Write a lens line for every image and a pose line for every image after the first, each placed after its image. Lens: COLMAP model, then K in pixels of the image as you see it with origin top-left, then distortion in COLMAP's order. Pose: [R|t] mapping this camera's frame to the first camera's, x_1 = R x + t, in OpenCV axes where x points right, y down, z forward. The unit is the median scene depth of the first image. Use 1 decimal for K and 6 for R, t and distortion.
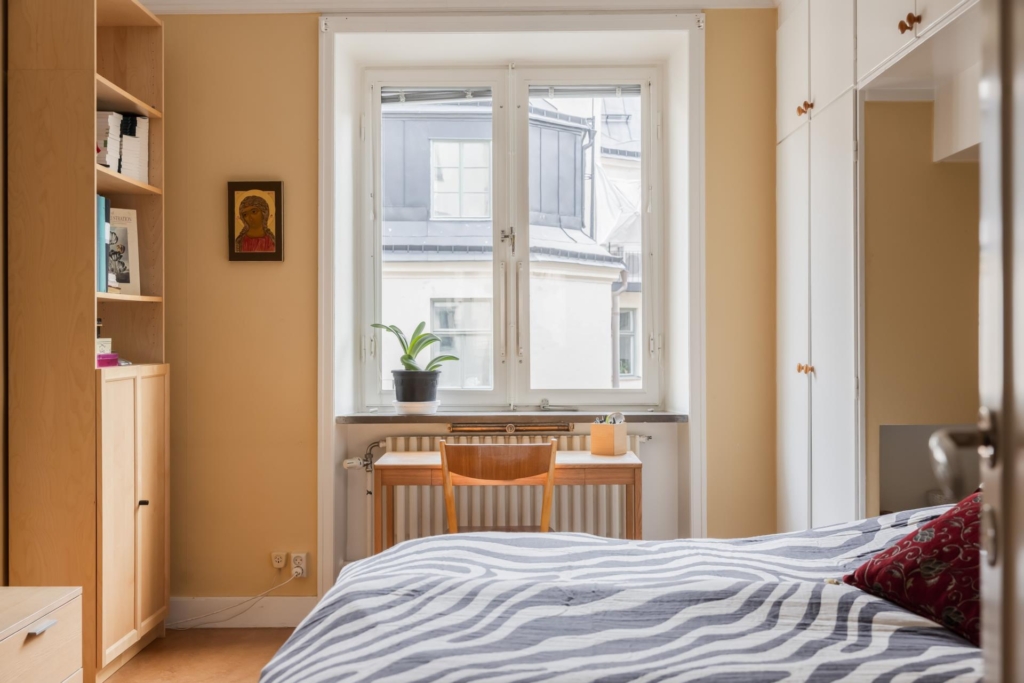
lens RADIAL K [[1272.2, 0, 512.0], [0, 1272.2, 341.5], [0, 0, 1]] dist [-0.009247, -0.014160]
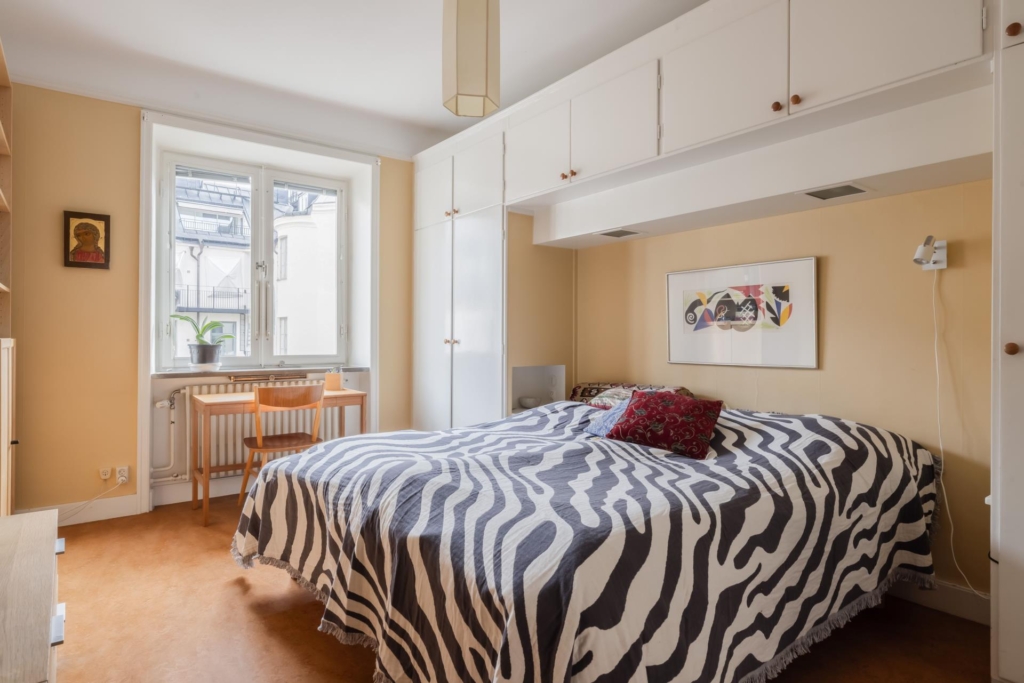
lens RADIAL K [[578.8, 0, 512.0], [0, 578.8, 341.5], [0, 0, 1]] dist [0.002742, -0.000874]
pose [[0.788348, 0.001989, 0.615226, -0.226521], [-0.003718, 0.999992, 0.001532, 0.016933], [-0.615218, -0.003495, 0.788349, 0.185904]]
